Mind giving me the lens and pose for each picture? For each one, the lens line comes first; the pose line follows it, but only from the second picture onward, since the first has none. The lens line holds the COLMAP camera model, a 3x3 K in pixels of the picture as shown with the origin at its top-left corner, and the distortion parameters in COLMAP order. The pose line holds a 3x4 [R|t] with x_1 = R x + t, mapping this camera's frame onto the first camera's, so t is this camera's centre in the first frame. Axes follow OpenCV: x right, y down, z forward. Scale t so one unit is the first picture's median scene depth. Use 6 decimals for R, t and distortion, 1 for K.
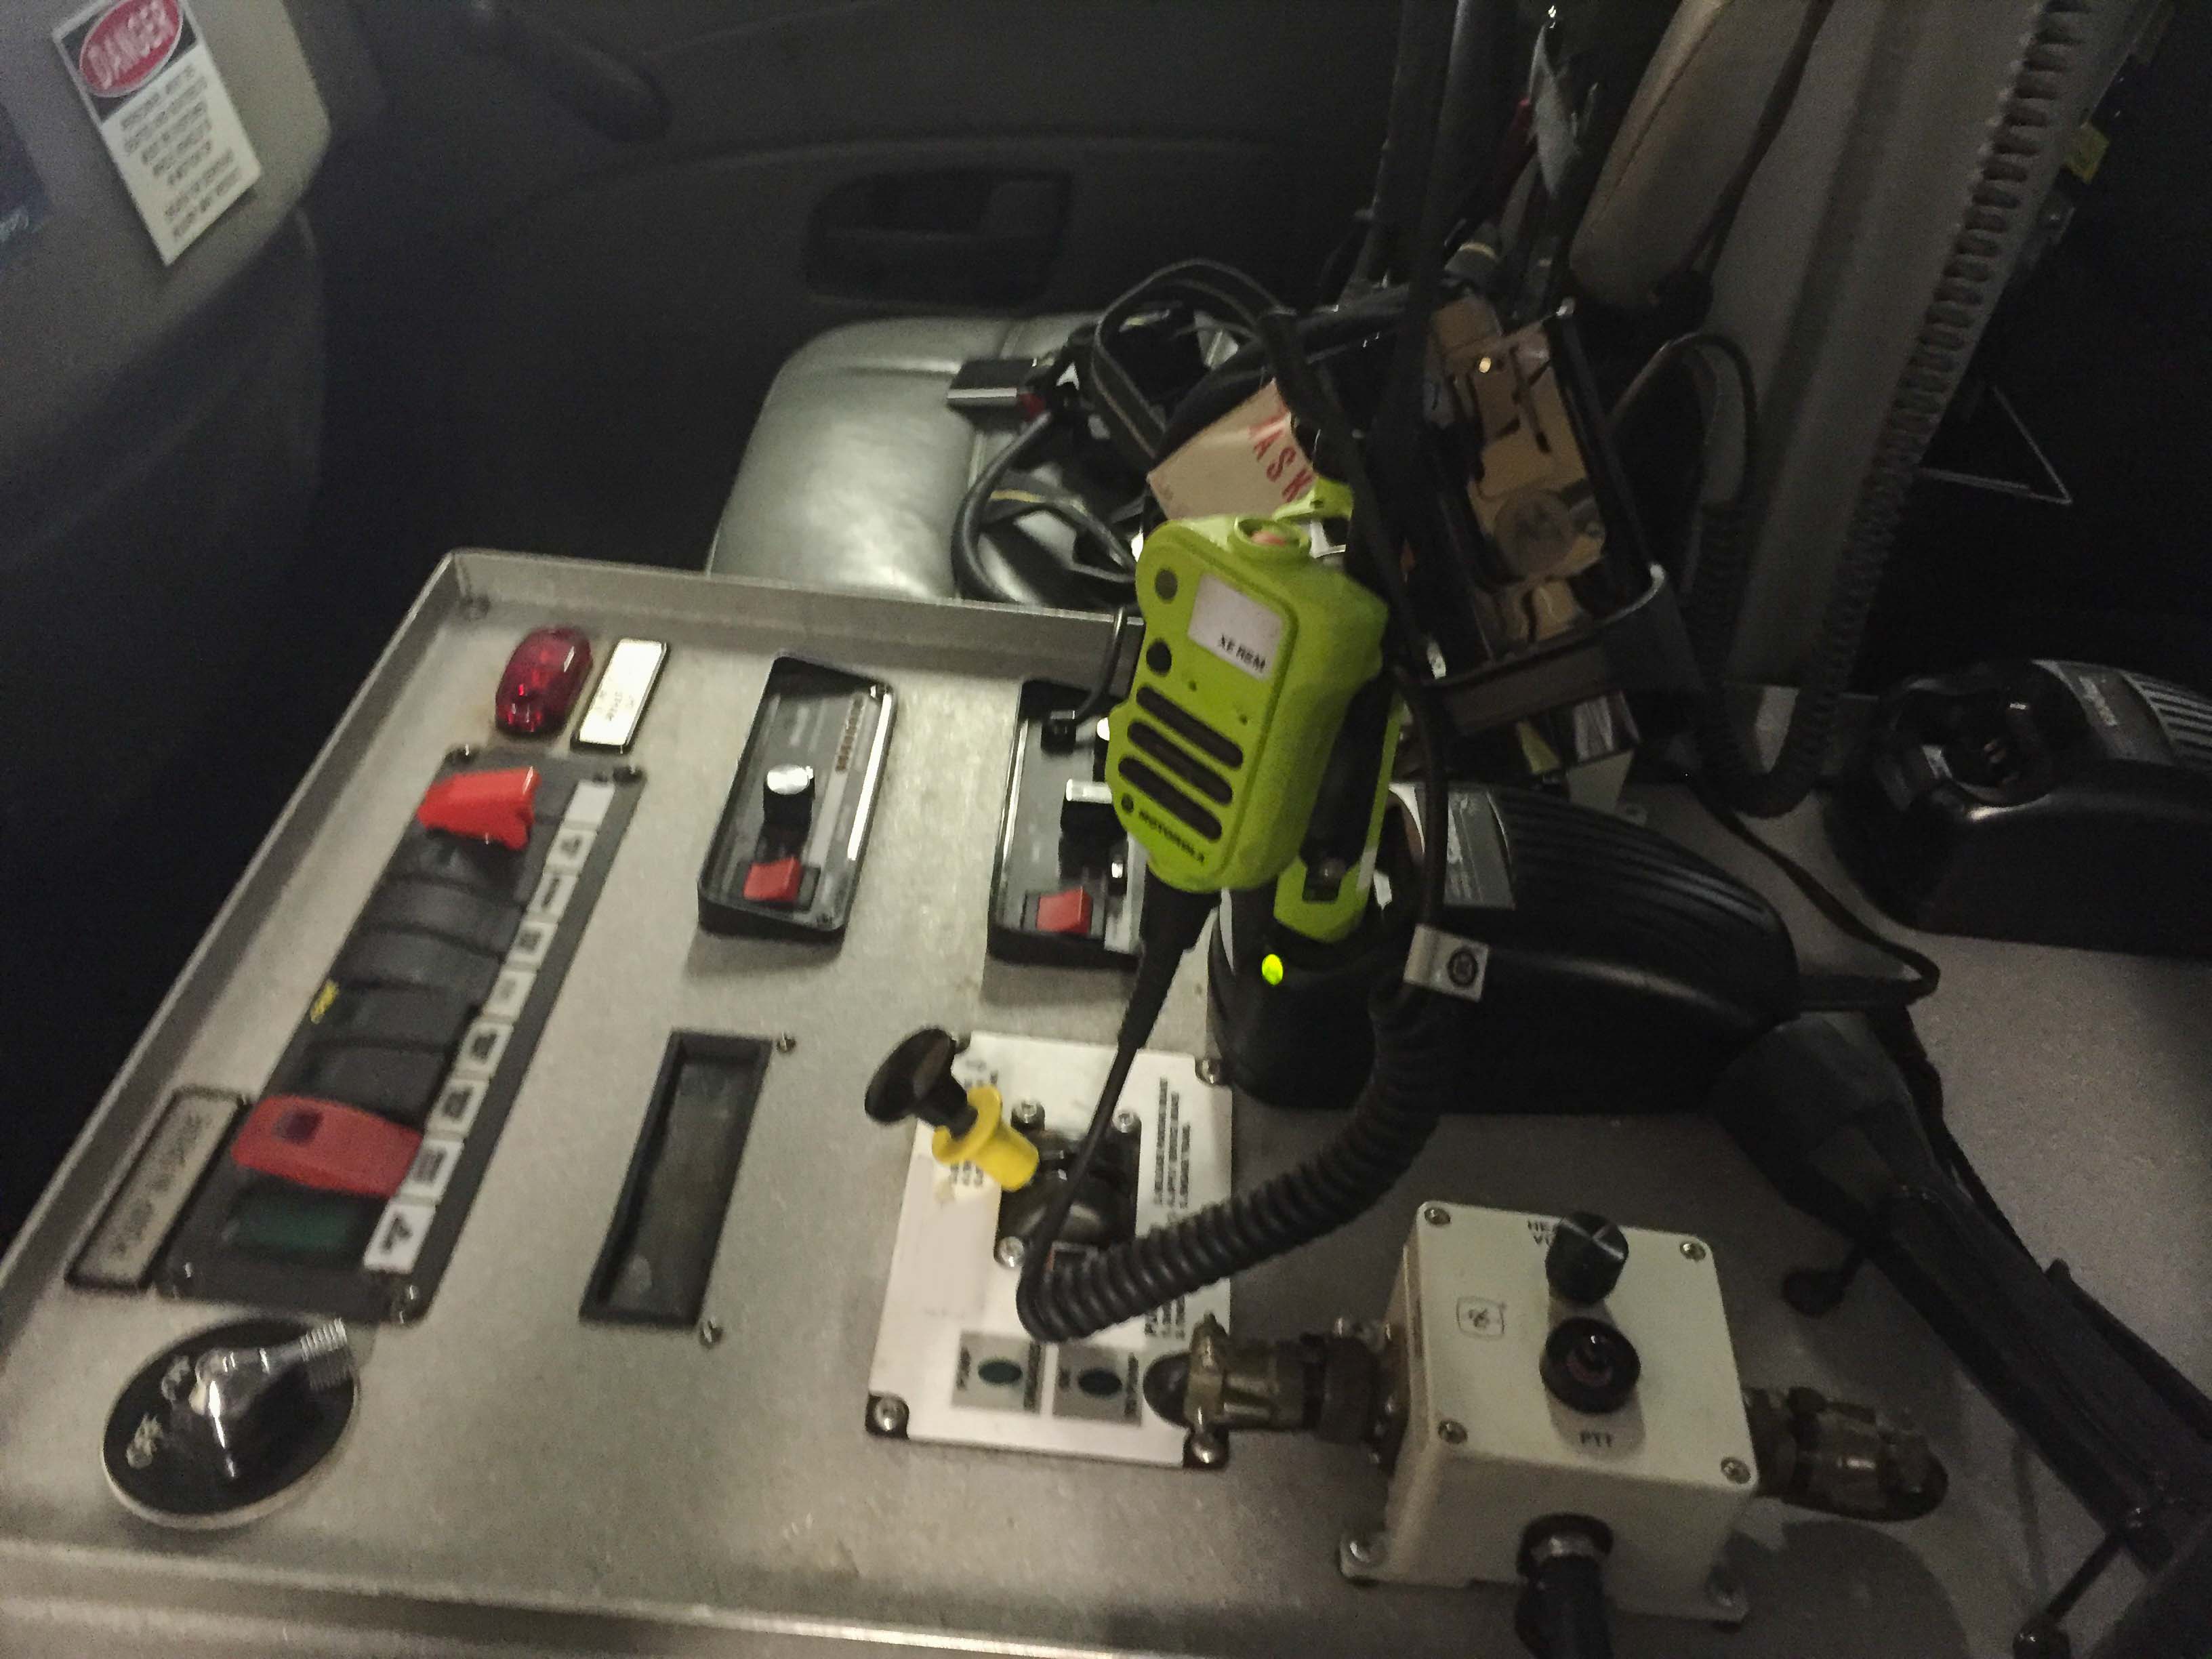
lens RADIAL K [[1896.7, 0, 1110.0], [0, 1896.7, 834.1], [0, 0, 1]] dist [0.085589, -0.121908]
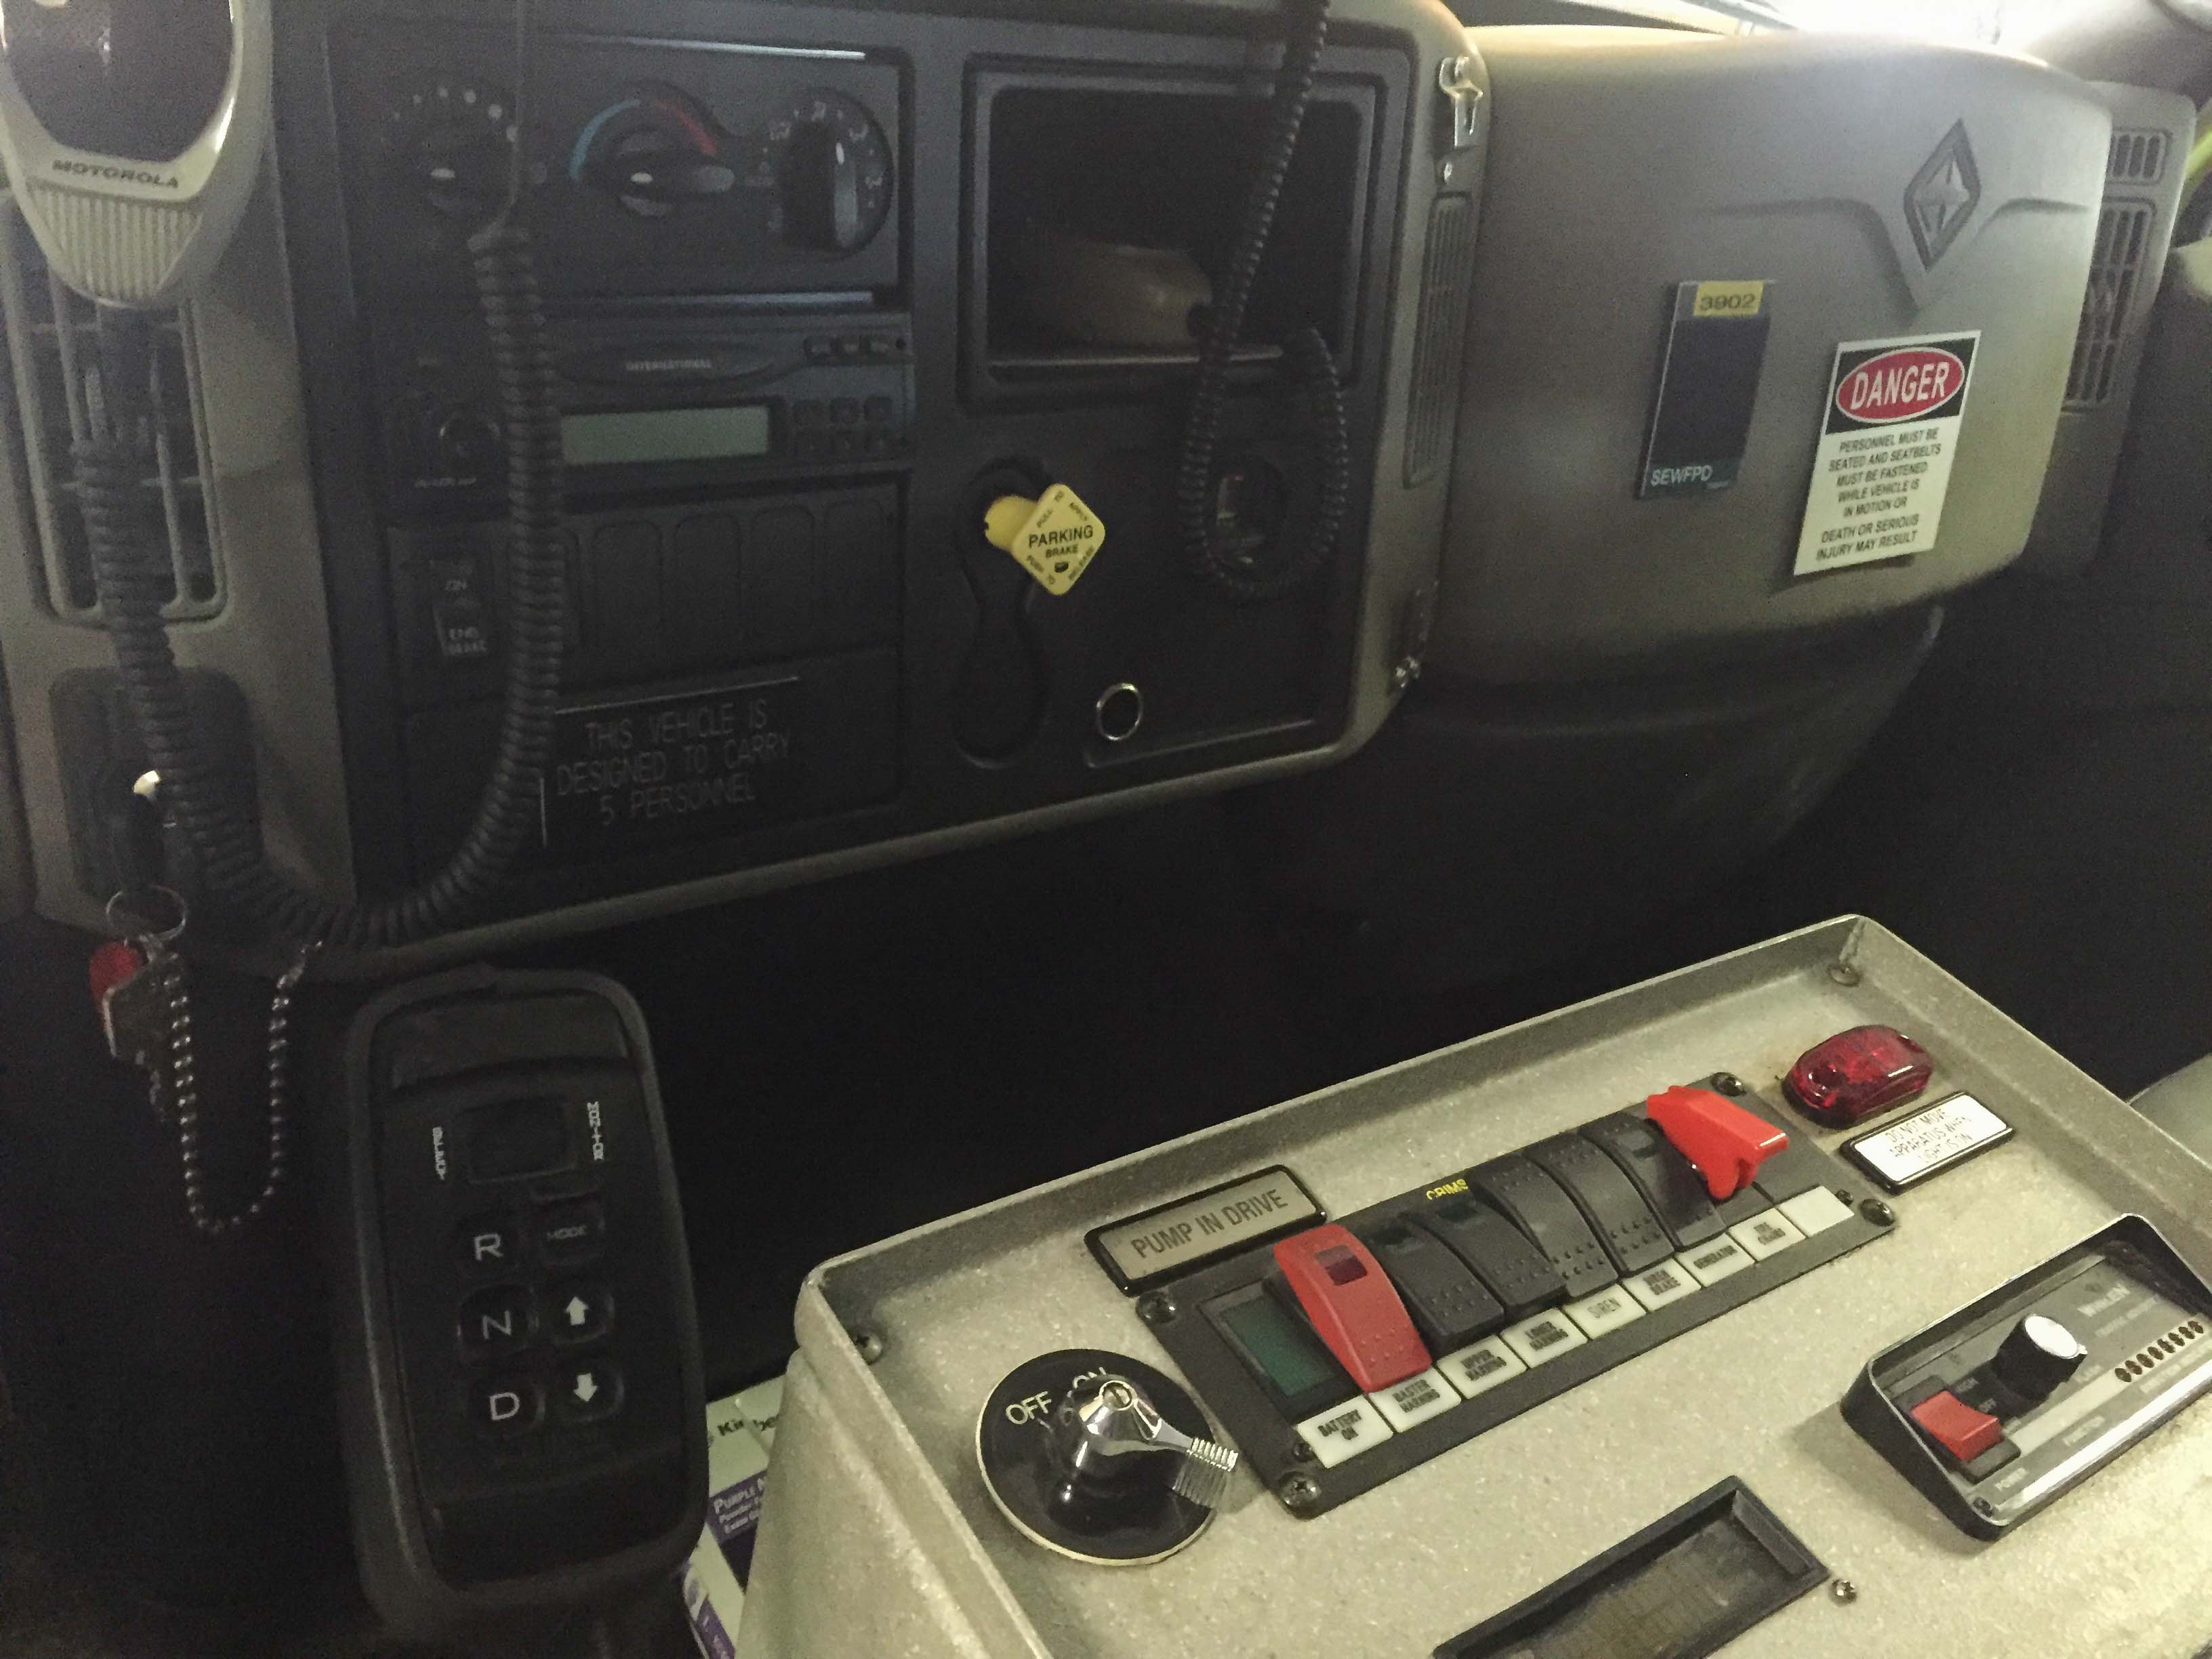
lens RADIAL K [[1896.7, 0, 1105.2], [0, 1896.7, 851.3], [0, 0, 1]] dist [0.085589, -0.121908]
pose [[0.610559, 0.482631, -0.627921, -0.007145], [-0.610508, 0.791868, 0.015015, 0.039221], [0.504477, 0.374183, 0.778132, 0.117481]]
